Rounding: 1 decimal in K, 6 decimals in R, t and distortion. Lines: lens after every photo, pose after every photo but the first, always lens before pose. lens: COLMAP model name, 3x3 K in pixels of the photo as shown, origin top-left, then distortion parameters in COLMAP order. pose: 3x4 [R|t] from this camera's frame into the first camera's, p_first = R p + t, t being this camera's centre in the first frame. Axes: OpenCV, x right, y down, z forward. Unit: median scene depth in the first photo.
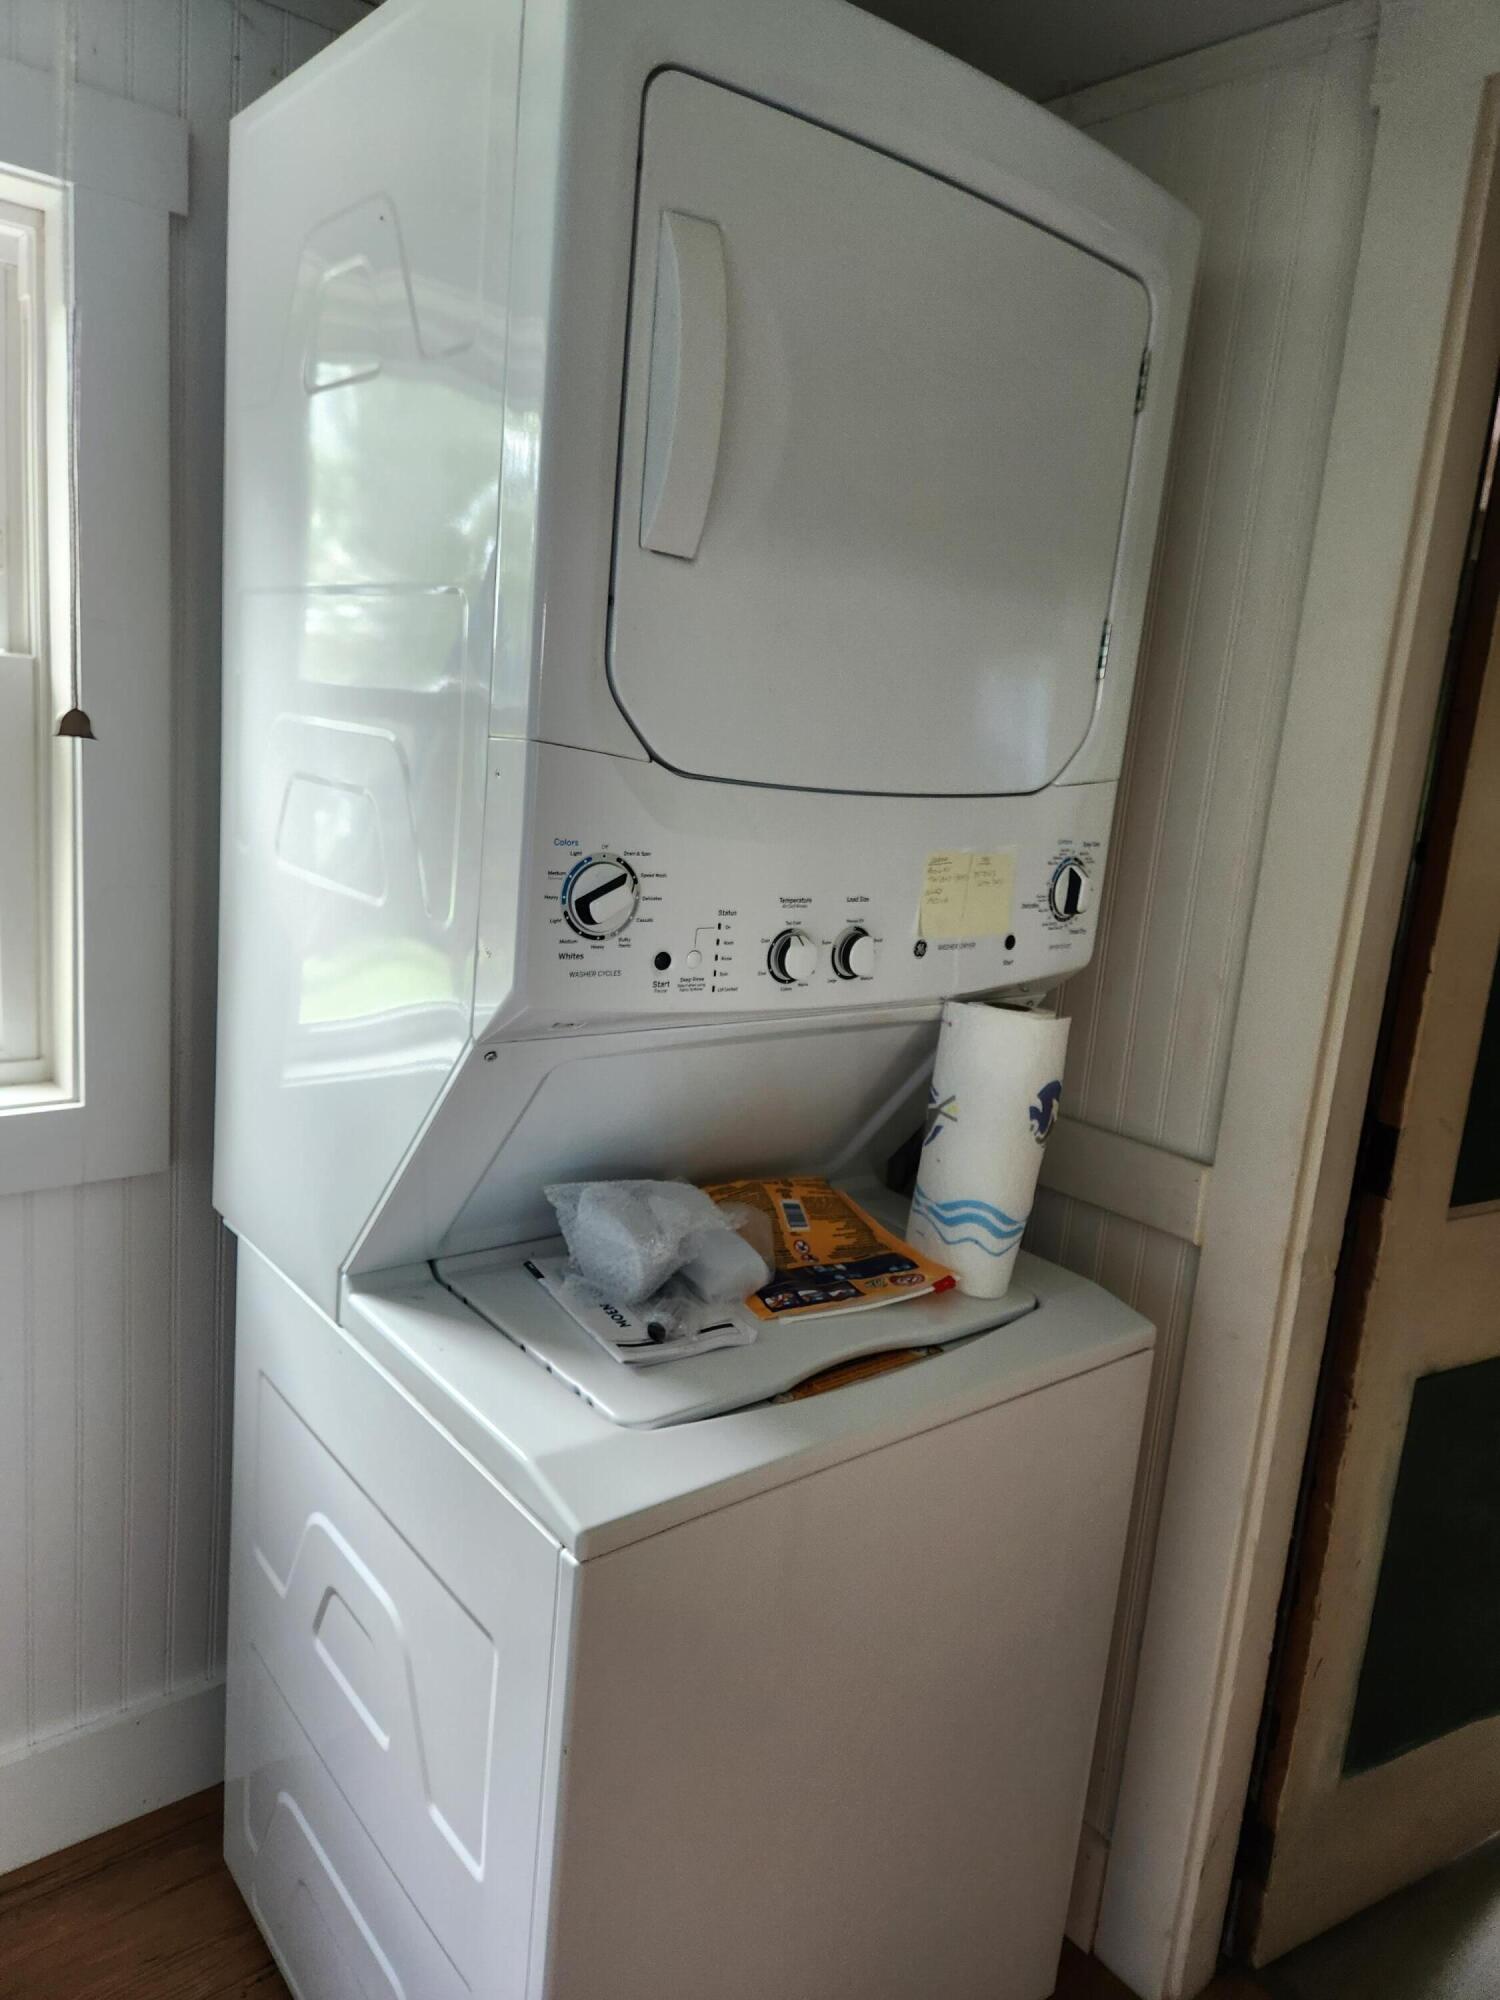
lens RADIAL K [[1352.0, 0, 751.7], [0, 1352.0, 983.3], [0, 0, 1]] dist [0.001825, -0.000703]
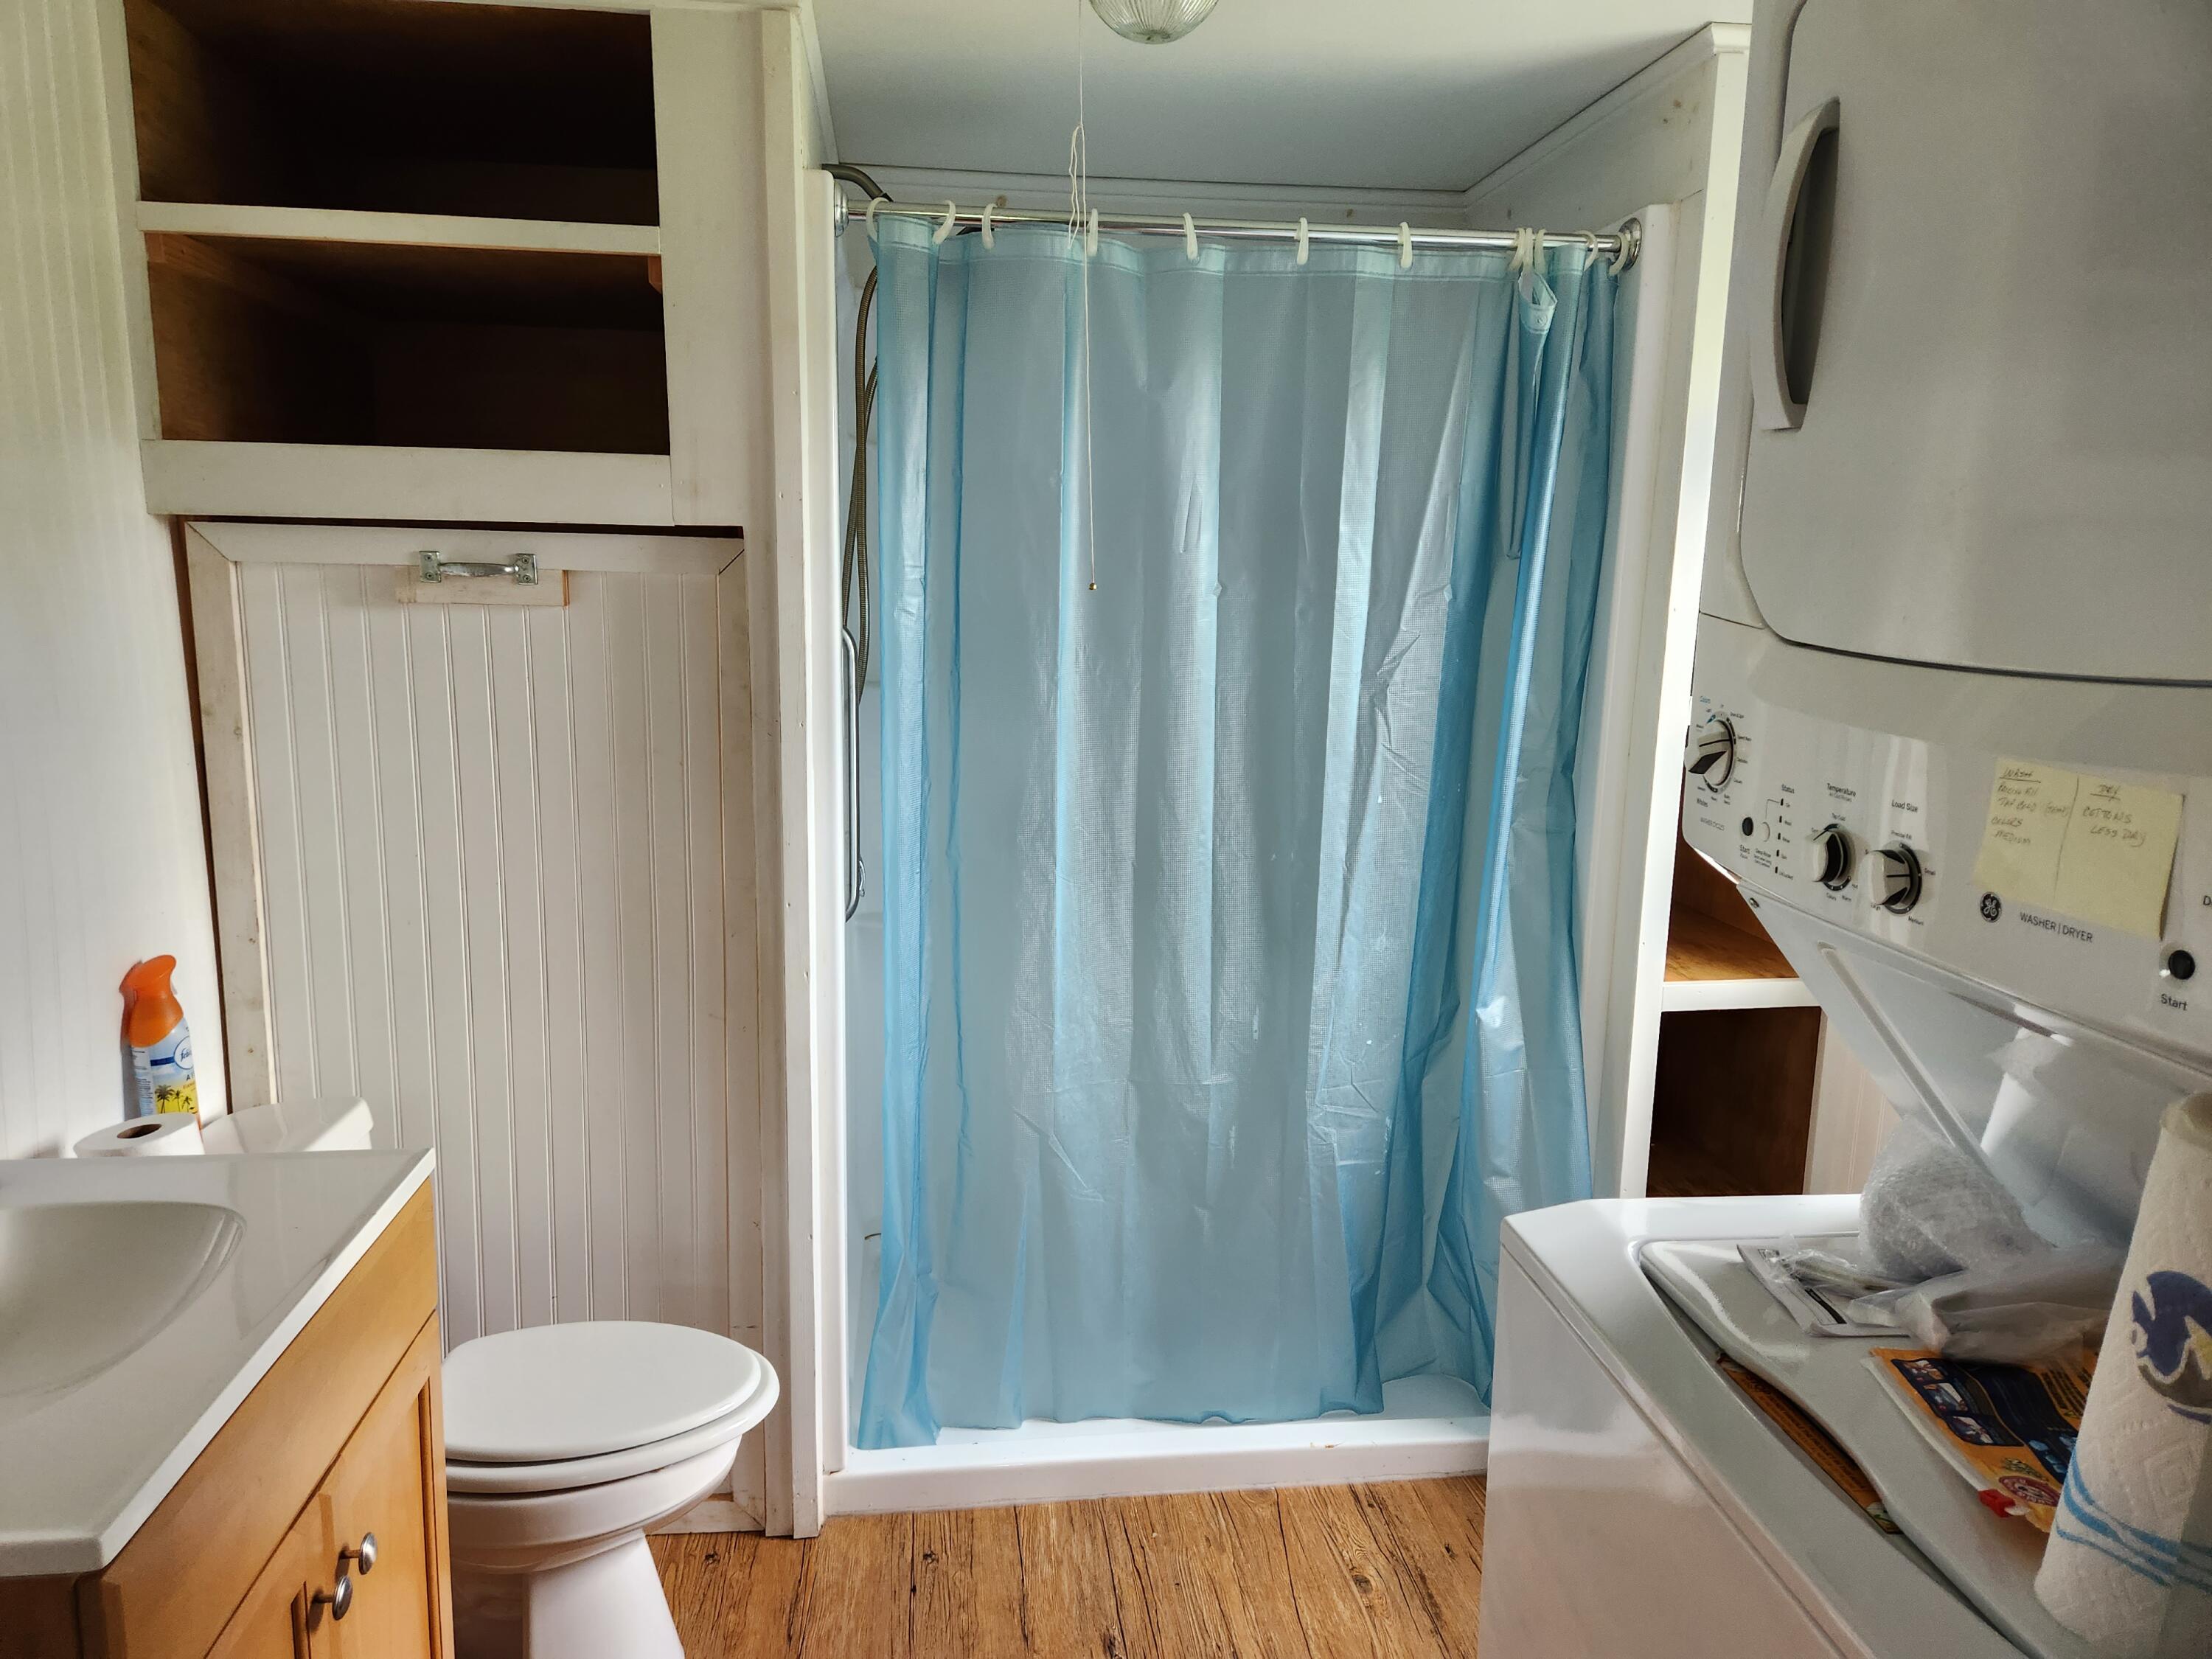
lens RADIAL K [[1495.3, 0, 1105.6], [0, 1495.3, 837.2], [0, 0, 1]] dist [0.001825, -0.000703]
pose [[-0.537176, 0.051349, -0.841906, 1.084824], [-0.224613, 0.953395, 0.201462, -0.121167], [0.813014, 0.297323, -0.500607, 1.130809]]
